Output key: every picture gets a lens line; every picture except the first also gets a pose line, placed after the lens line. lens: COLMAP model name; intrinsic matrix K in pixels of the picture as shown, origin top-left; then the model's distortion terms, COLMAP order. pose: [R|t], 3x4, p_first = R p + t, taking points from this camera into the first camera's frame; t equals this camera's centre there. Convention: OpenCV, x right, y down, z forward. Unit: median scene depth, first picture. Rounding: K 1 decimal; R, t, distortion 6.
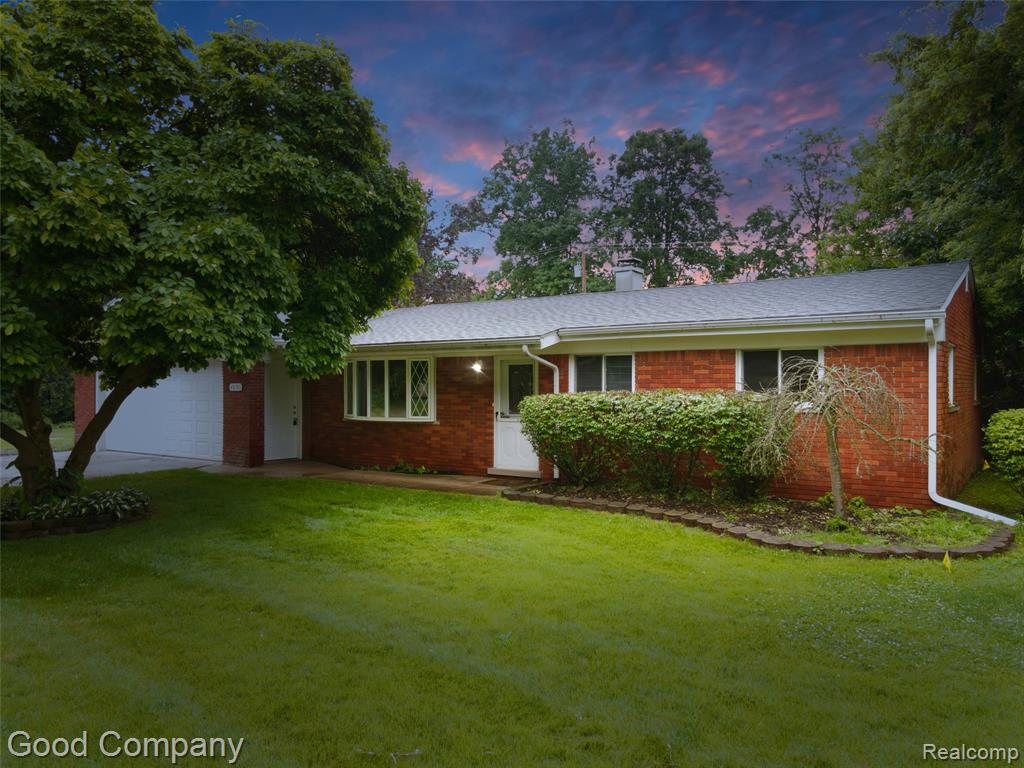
lens RADIAL K [[740.6, 0, 510.9], [0, 740.6, 401.3], [0, 0, 1]] dist [-0.014199, 0.003237]
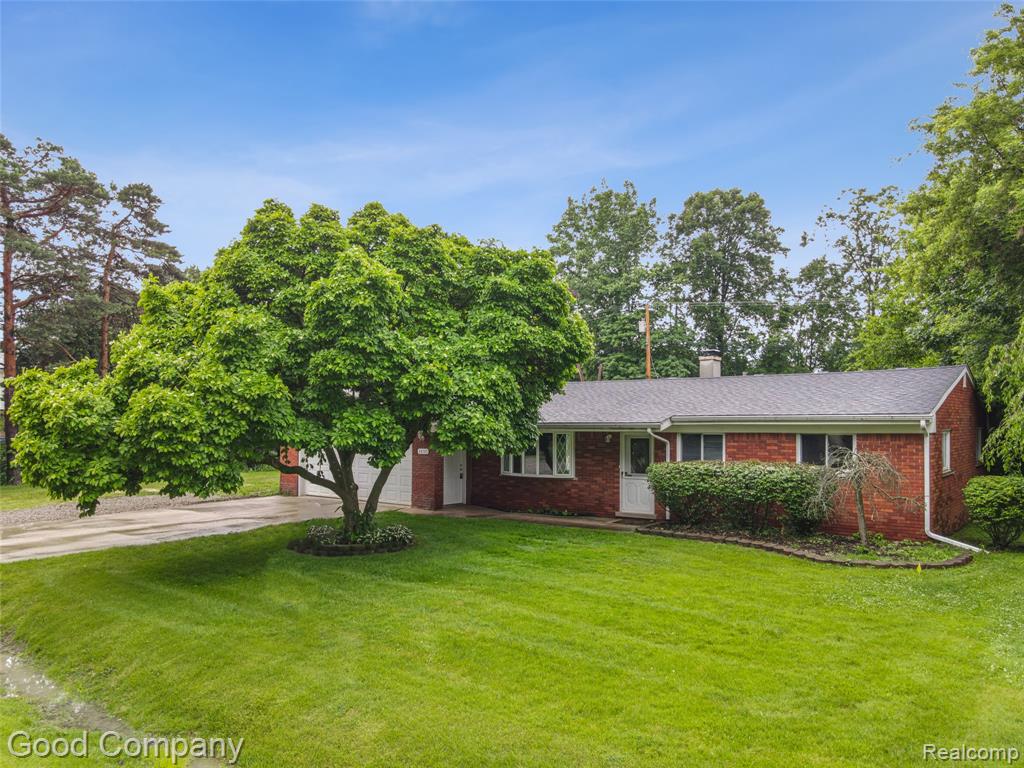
lens RADIAL K [[755.1, 0, 512.5], [0, 755.1, 428.4], [0, 0, 1]] dist [0.000638, -0.003682]
pose [[0.998462, -0.002224, -0.055402, -0.153721], [0.001578, 0.999930, -0.011702, -0.053826], [0.055424, 0.011597, 0.998396, -0.462130]]
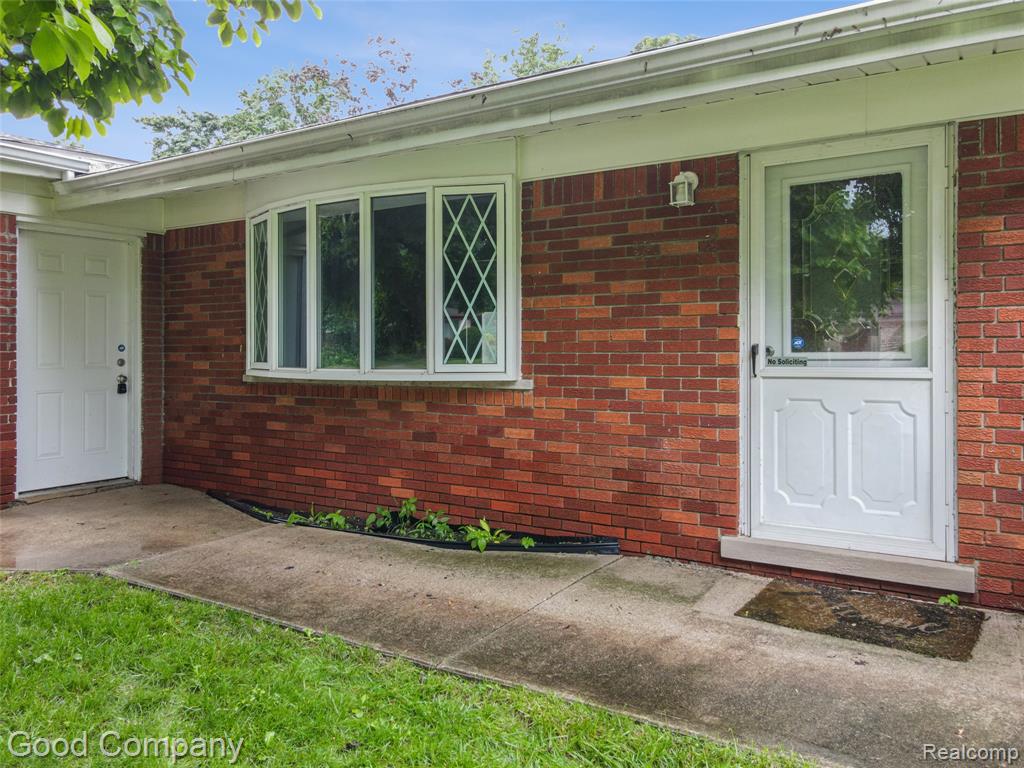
lens RADIAL K [[755.4, 0, 512.0], [0, 755.4, 384.0], [0, 0, 1]] dist [0.009348, 0.011818]
pose [[0.998212, -0.001793, 0.059738, -0.137776], [0.000697, 0.999831, 0.018363, 0.025187], [-0.059761, -0.018288, 0.998045, 0.738928]]
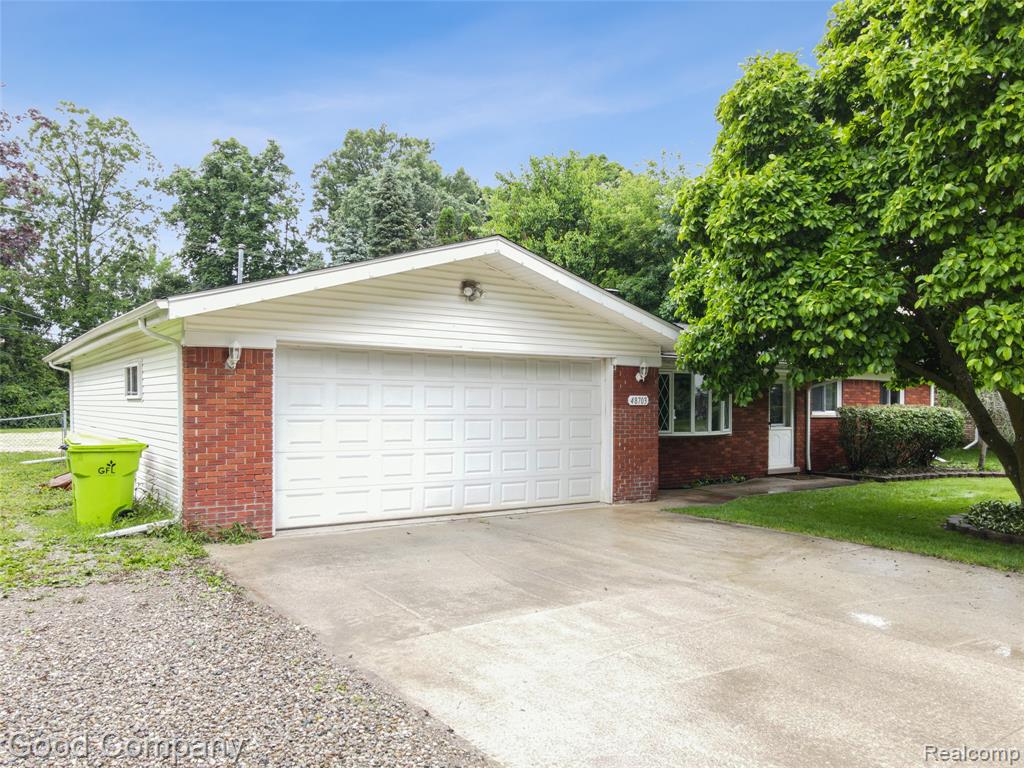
lens RADIAL K [[755.4, 0, 512.0], [0, 755.4, 384.0], [0, 0, 1]] dist [0.009348, 0.011818]
pose [[0.337431, 0.023356, 0.941061, -1.384864], [0.009018, 0.999566, -0.028042, -0.018324], [-0.941307, 0.017949, 0.337074, 1.019180]]
